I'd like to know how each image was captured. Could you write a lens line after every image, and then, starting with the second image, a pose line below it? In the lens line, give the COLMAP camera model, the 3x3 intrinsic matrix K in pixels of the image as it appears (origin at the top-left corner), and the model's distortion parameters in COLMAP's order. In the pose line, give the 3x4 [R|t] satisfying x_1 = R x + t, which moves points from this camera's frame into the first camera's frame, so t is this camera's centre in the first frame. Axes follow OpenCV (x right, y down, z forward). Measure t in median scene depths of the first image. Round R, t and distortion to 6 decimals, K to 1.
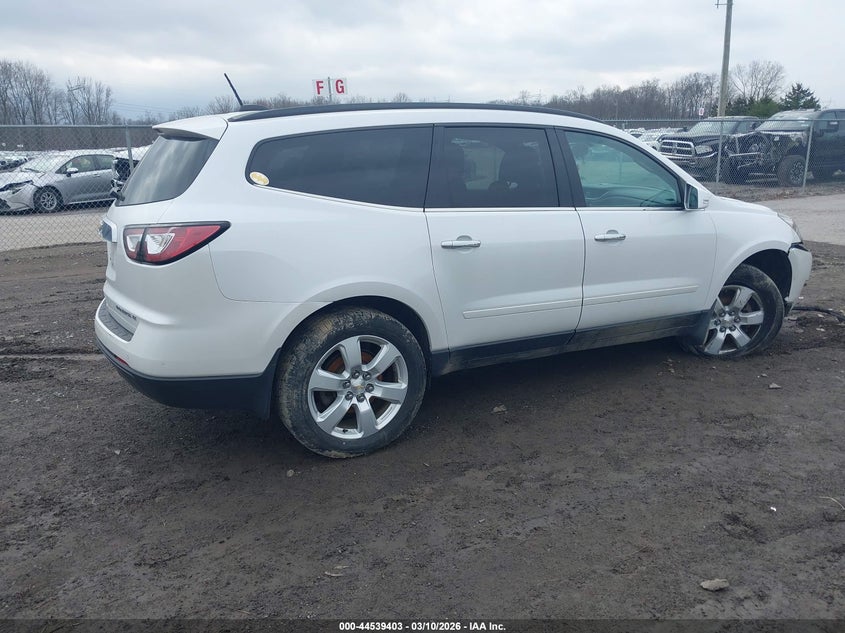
lens RADIAL K [[706.4, 0, 415.9], [0, 706.4, 315.7], [0, 0, 1]] dist [0.014637, -0.005422]
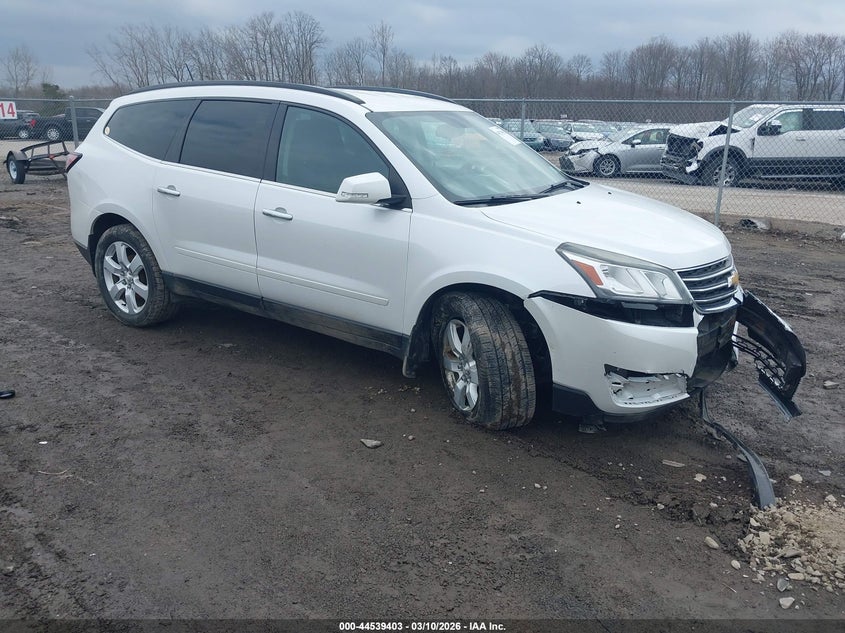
lens RADIAL K [[706.4, 0, 415.9], [0, 706.4, 315.7], [0, 0, 1]] dist [0.014637, -0.005422]
pose [[0.440392, 0.273713, -0.855065, 0.389713], [-0.246901, 0.952595, 0.177770, -0.062236], [0.863189, 0.132828, 0.487095, 0.217073]]
